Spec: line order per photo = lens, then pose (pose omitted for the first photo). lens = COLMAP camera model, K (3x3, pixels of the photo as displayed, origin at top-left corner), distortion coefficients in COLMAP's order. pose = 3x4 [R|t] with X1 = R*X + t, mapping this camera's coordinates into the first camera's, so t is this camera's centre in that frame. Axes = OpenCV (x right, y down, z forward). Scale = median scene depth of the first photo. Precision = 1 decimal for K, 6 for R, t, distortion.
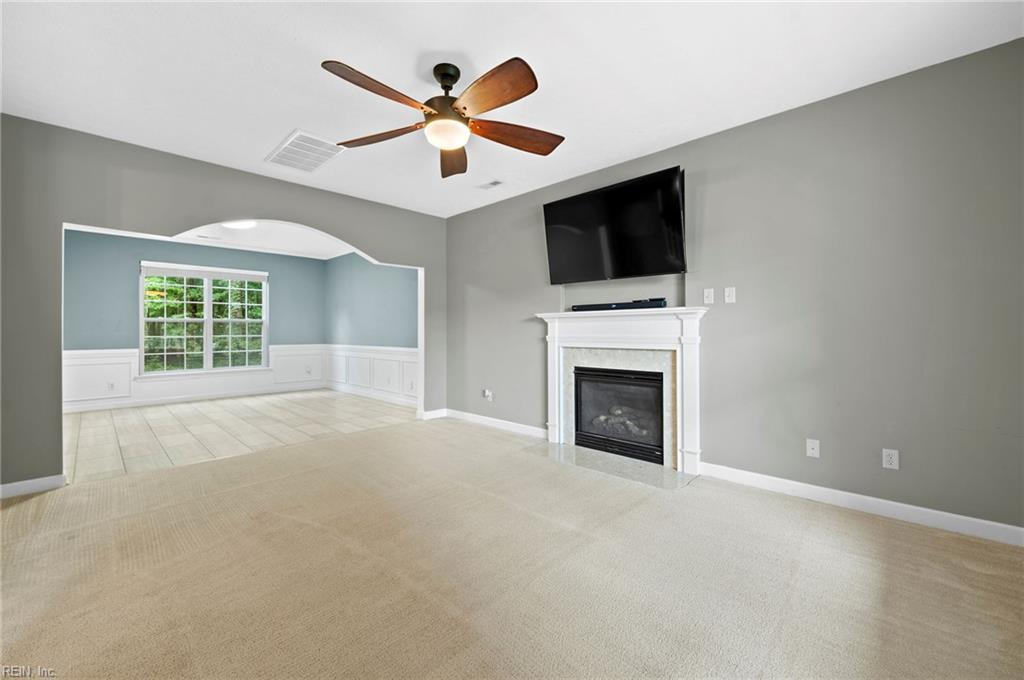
lens RADIAL K [[416.5, 0, 517.5], [0, 416.5, 334.0], [0, 0, 1]] dist [-0.002898, -0.000711]
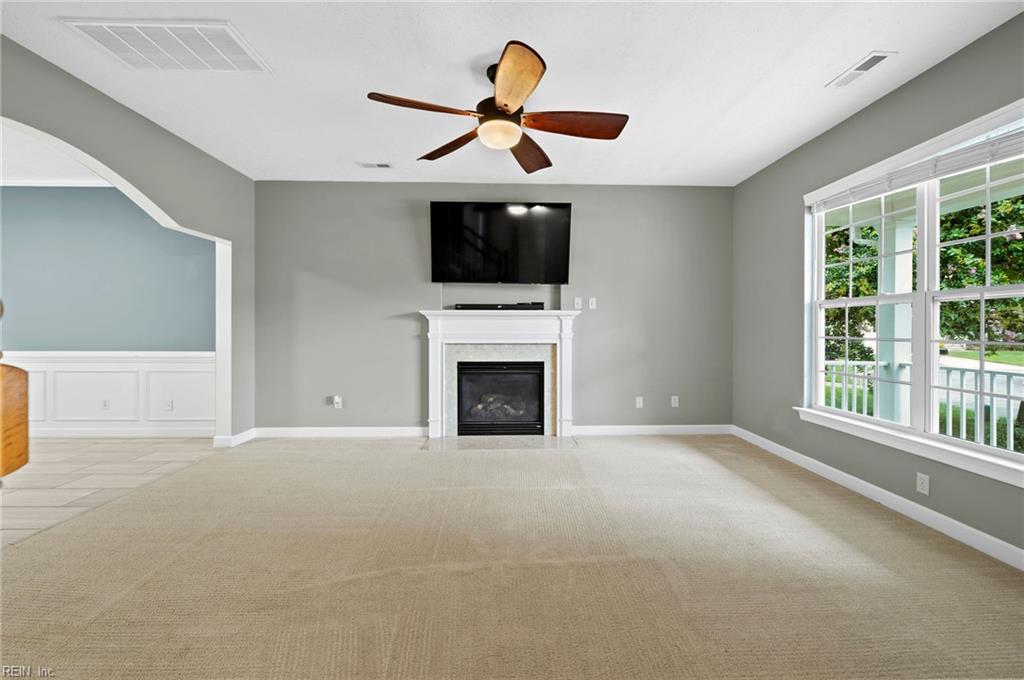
lens RADIAL K [[416.5, 0, 518.7], [0, 416.5, 335.9], [0, 0, 1]] dist [-0.002898, -0.000711]
pose [[0.693150, -0.009738, 0.720728, -0.529604], [0.000765, 0.999918, 0.012774, -0.001205], [-0.720793, -0.008303, 0.693100, 0.158392]]
